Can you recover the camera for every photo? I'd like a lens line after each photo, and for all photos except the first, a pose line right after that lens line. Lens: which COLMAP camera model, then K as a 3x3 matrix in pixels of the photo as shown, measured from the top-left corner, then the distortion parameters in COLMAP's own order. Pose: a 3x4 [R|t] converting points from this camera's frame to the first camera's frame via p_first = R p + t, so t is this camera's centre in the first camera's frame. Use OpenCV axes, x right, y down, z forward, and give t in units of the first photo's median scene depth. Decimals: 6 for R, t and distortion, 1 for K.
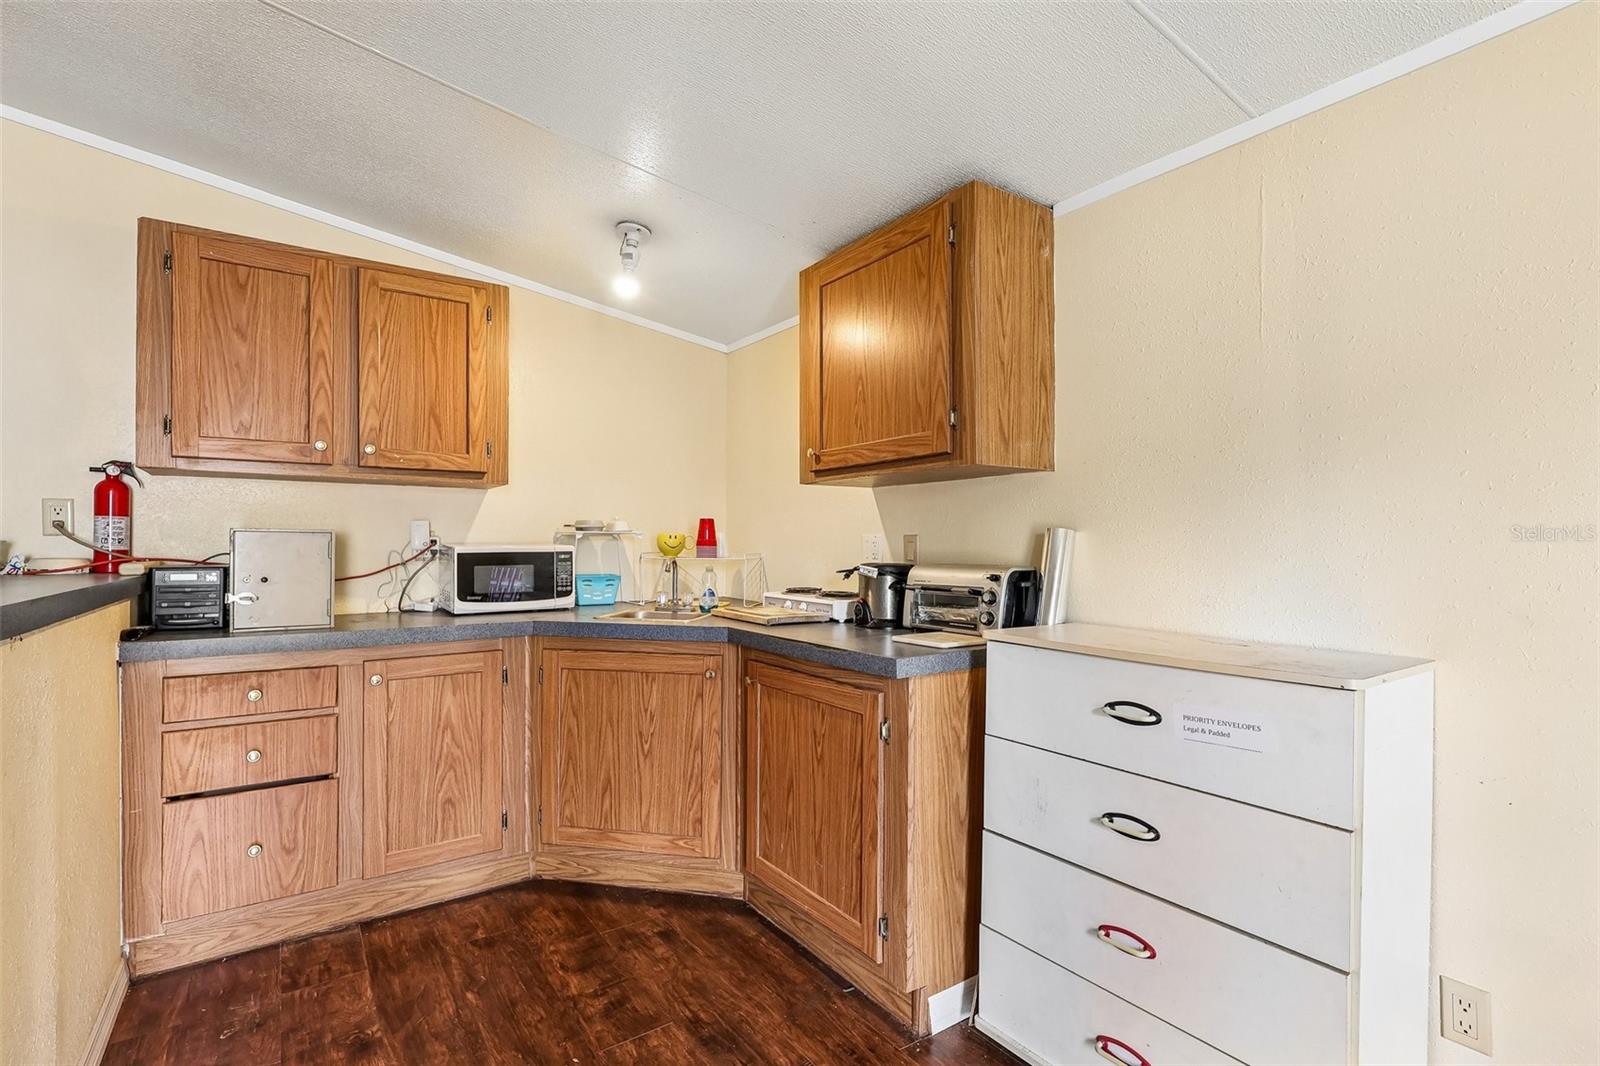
lens RADIAL K [[747.8, 0, 797.1], [0, 747.8, 538.8], [0, 0, 1]] dist [-0.002796, 0.000920]
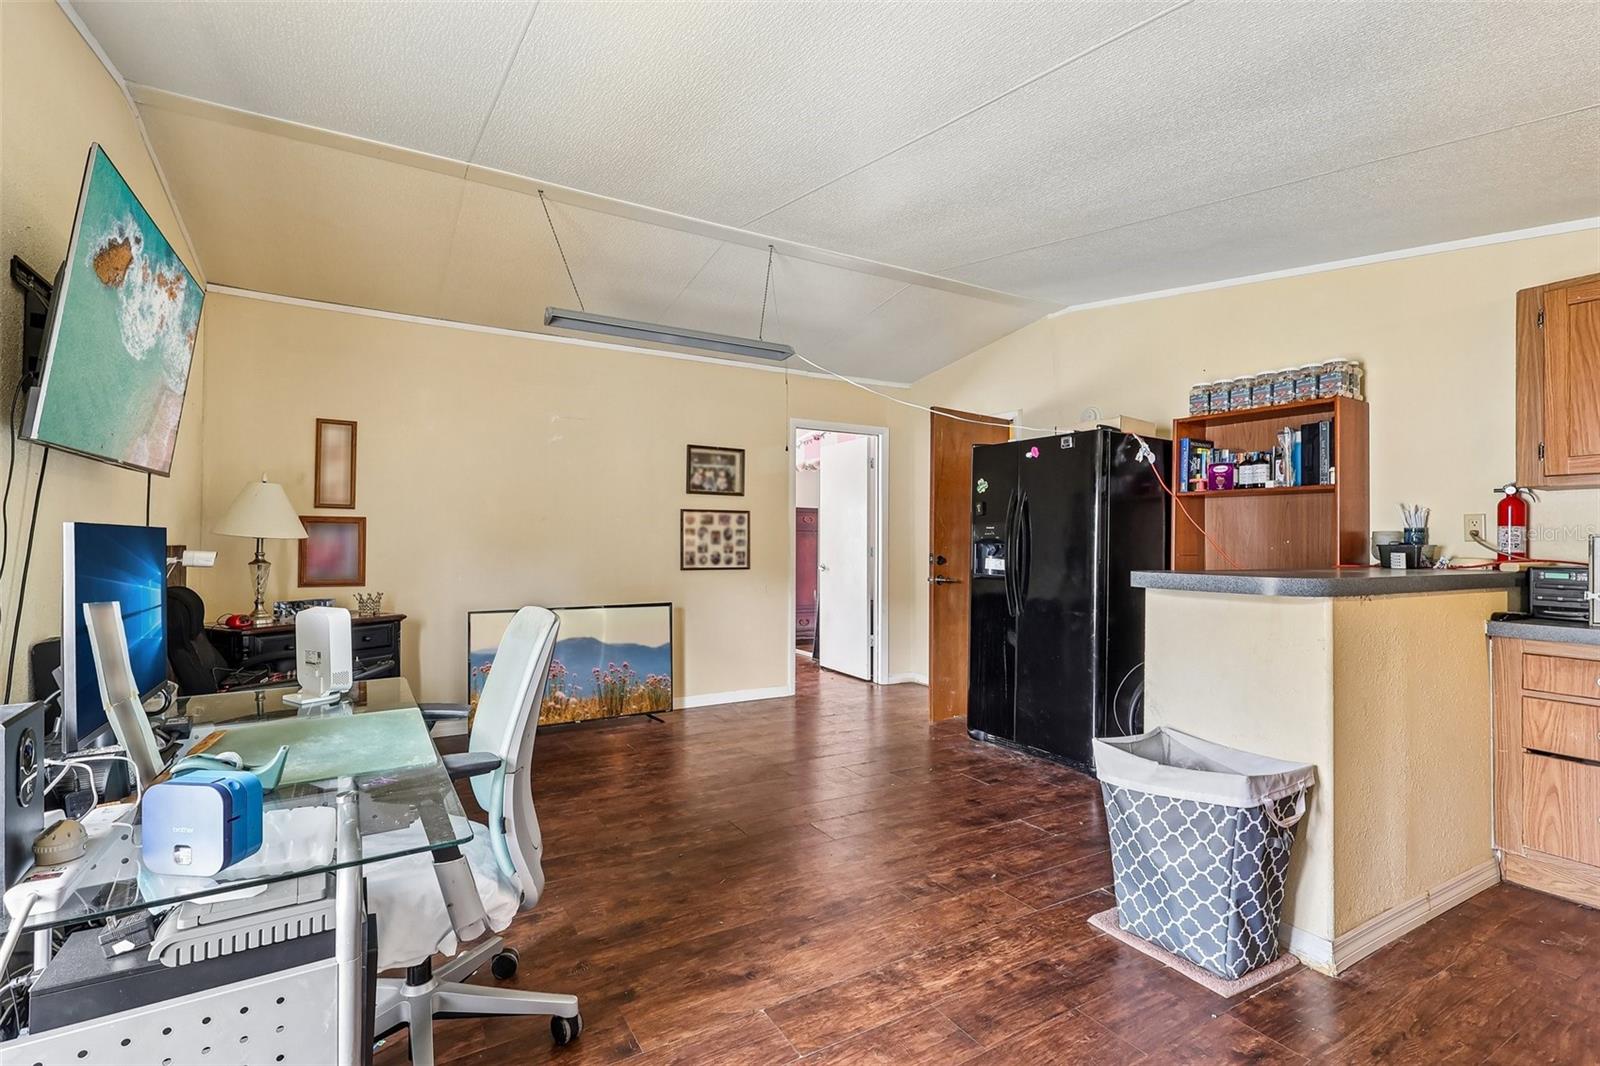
lens RADIAL K [[747.8, 0, 798.6], [0, 747.8, 536.8], [0, 0, 1]] dist [-0.002796, 0.000920]
pose [[-0.071707, -0.008299, -0.997391, 0.465613], [-0.004511, 0.999958, -0.007996, 0.003881], [0.997416, 0.003926, -0.071741, -0.127864]]
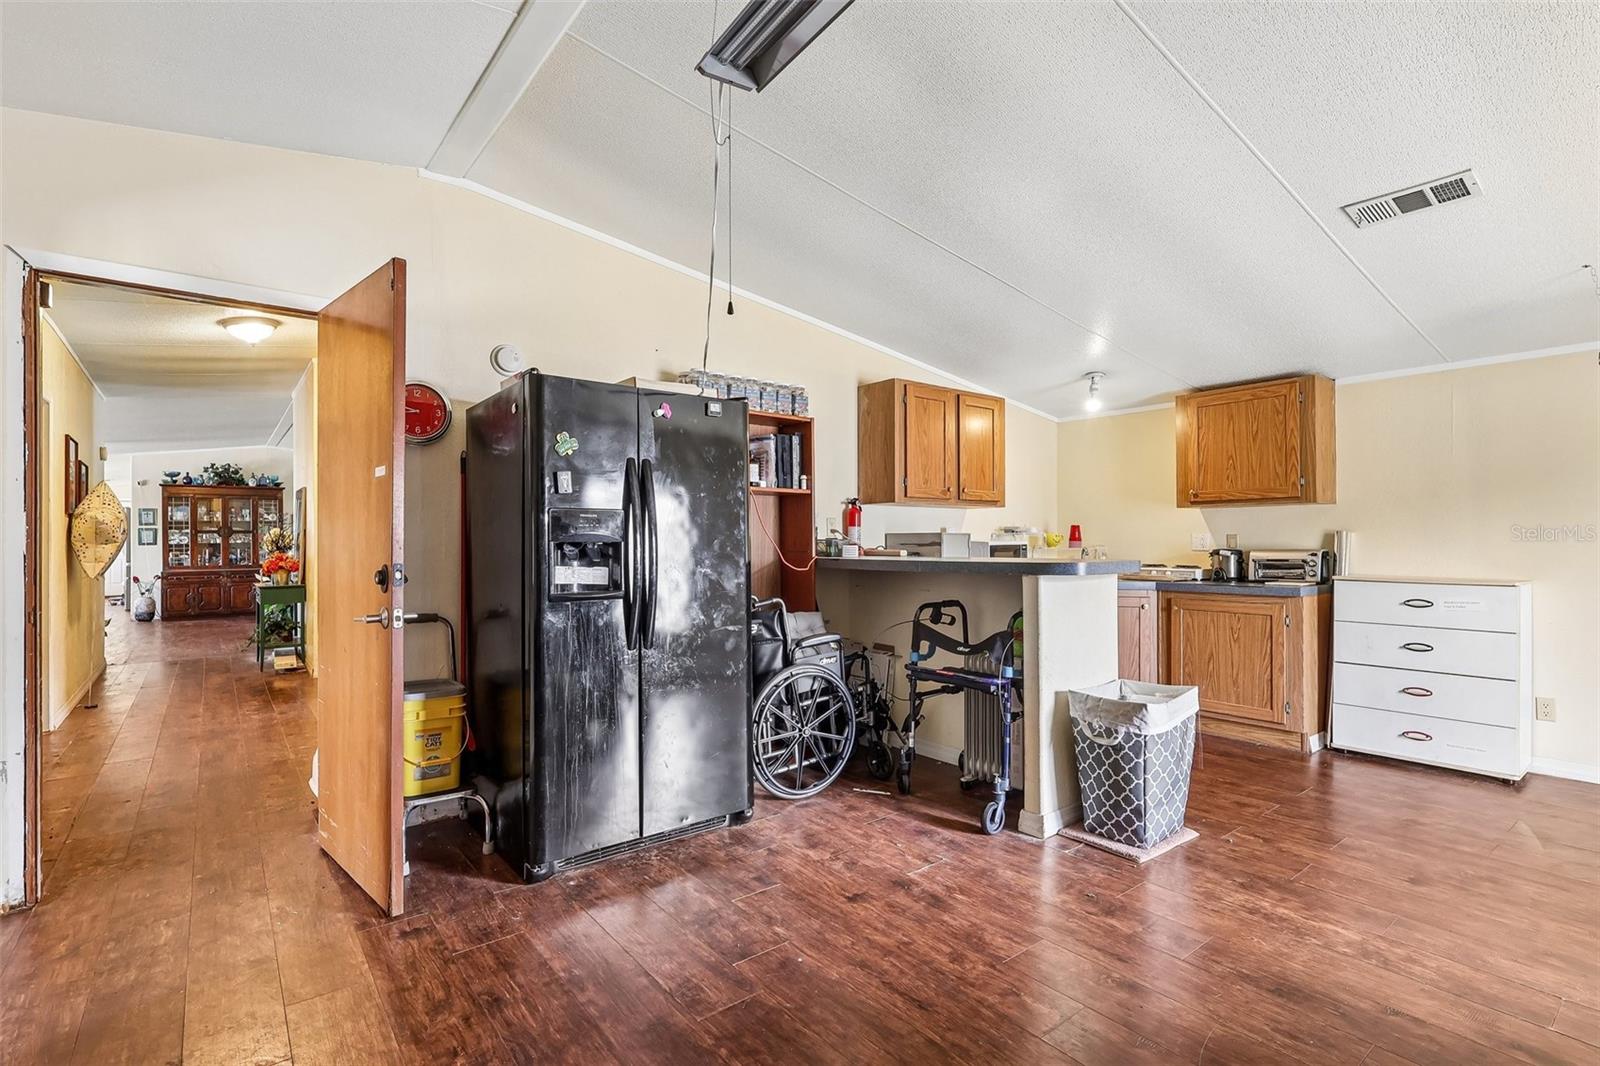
lens RADIAL K [[747.8, 0, 805.9], [0, 747.8, 536.3], [0, 0, 1]] dist [-0.002796, 0.000920]
pose [[0.997746, -0.003683, 0.066997, -1.280109], [0.003766, 0.999992, -0.001105, -0.002917], [-0.066993, 0.001355, 0.997753, -1.001769]]
